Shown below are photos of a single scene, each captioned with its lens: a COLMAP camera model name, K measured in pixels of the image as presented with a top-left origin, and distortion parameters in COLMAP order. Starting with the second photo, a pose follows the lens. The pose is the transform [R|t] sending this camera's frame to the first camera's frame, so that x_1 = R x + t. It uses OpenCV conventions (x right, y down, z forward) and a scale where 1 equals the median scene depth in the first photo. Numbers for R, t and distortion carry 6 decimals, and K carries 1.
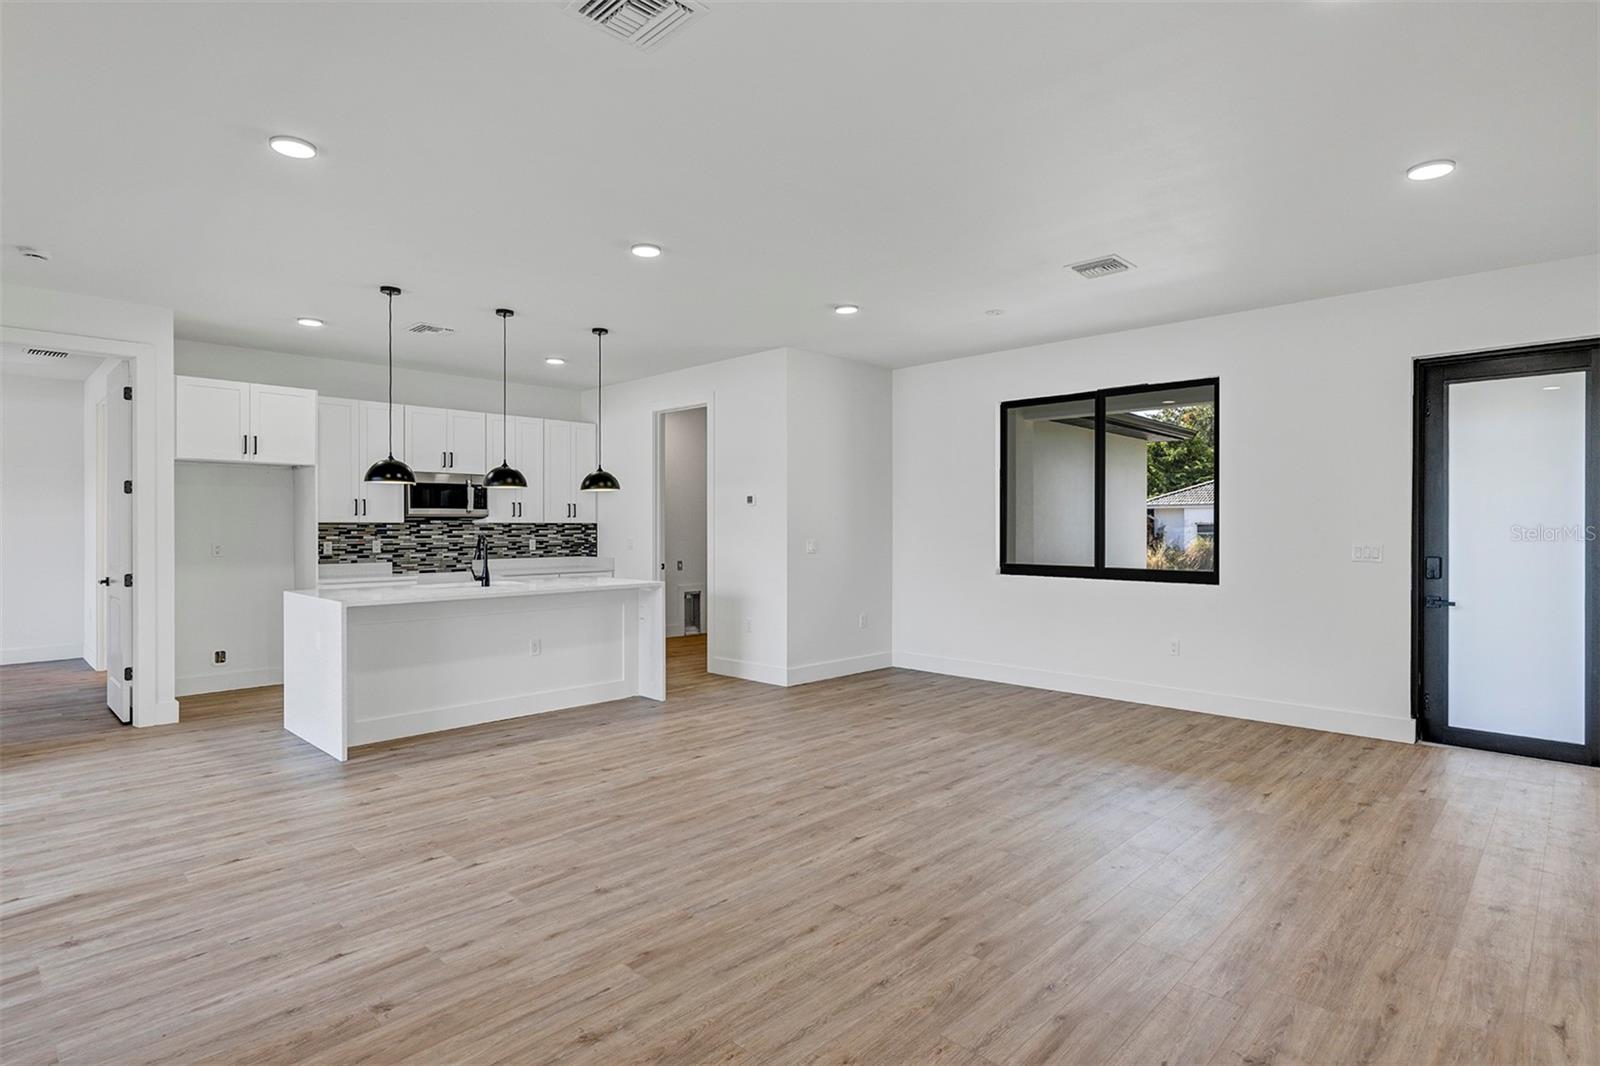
lens RADIAL K [[798.3, 0, 797.8], [0, 798.3, 523.8], [0, 0, 1]] dist [0.001093, 0.000392]
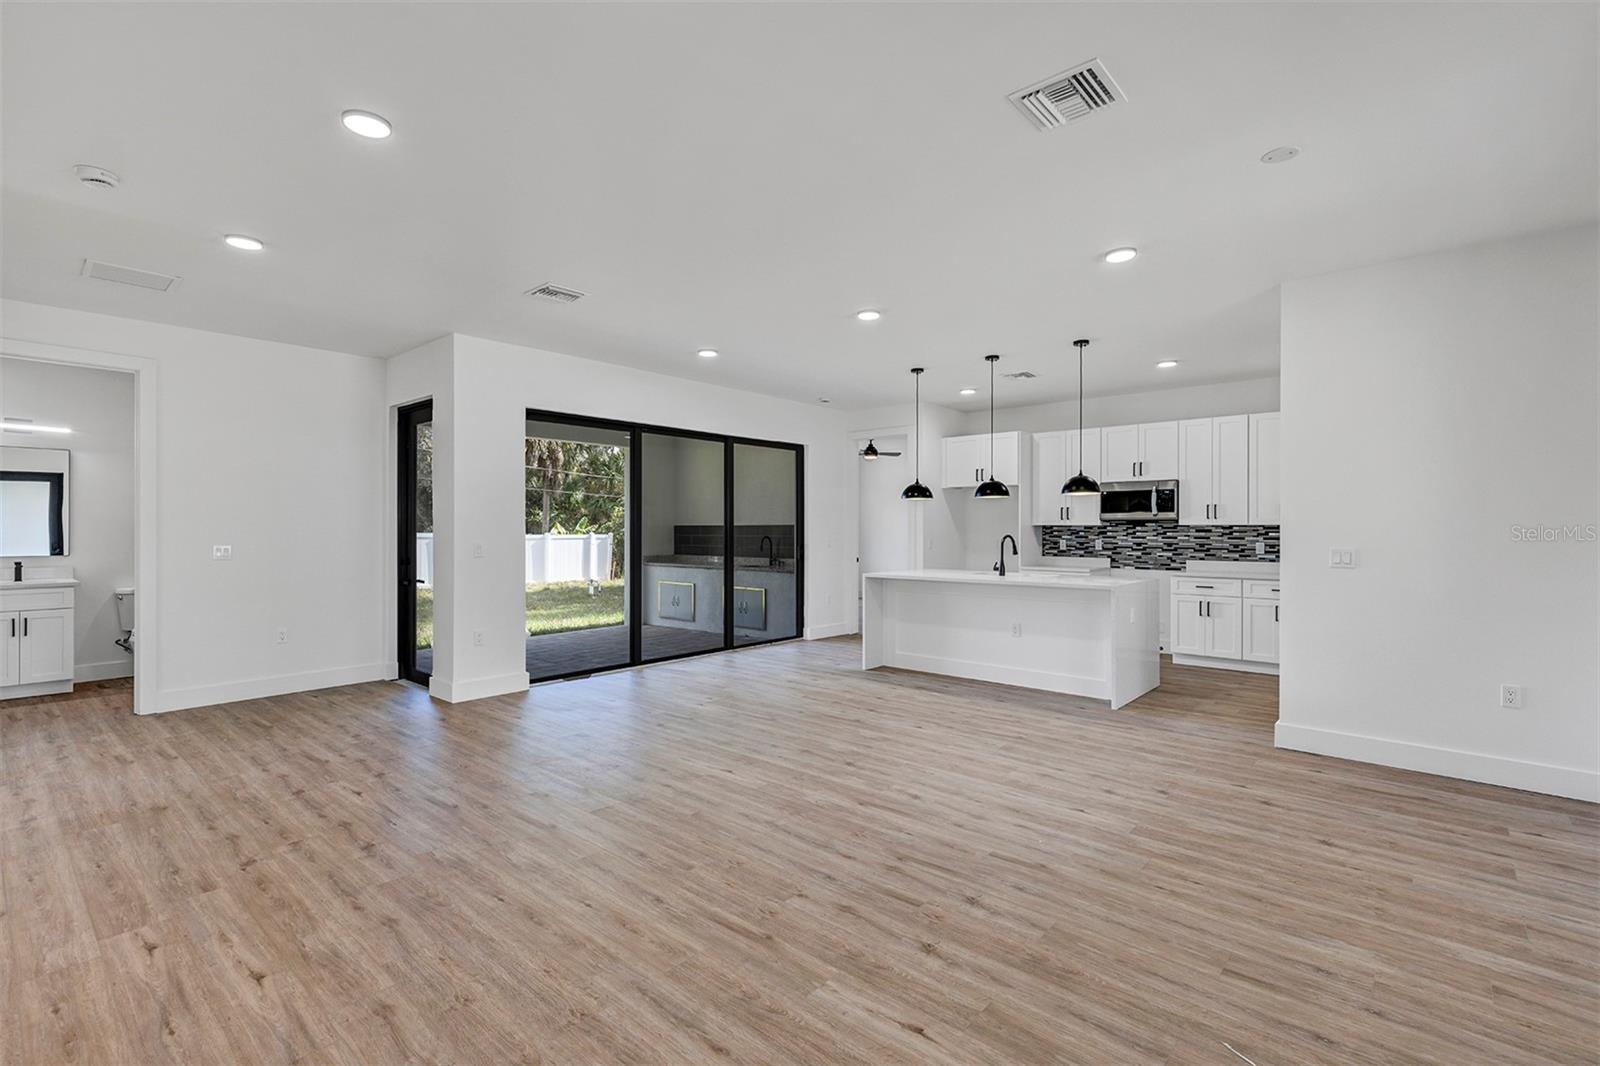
lens RADIAL K [[711.0, 0, 797.5], [0, 711.0, 536.2], [0, 0, 1]] dist [0.003490, 0.000310]
pose [[0.075200, 0.011371, -0.997104, 0.588980], [0.002924, 0.999928, 0.011624, 0.001342], [0.997164, -0.003789, 0.075161, 0.494820]]
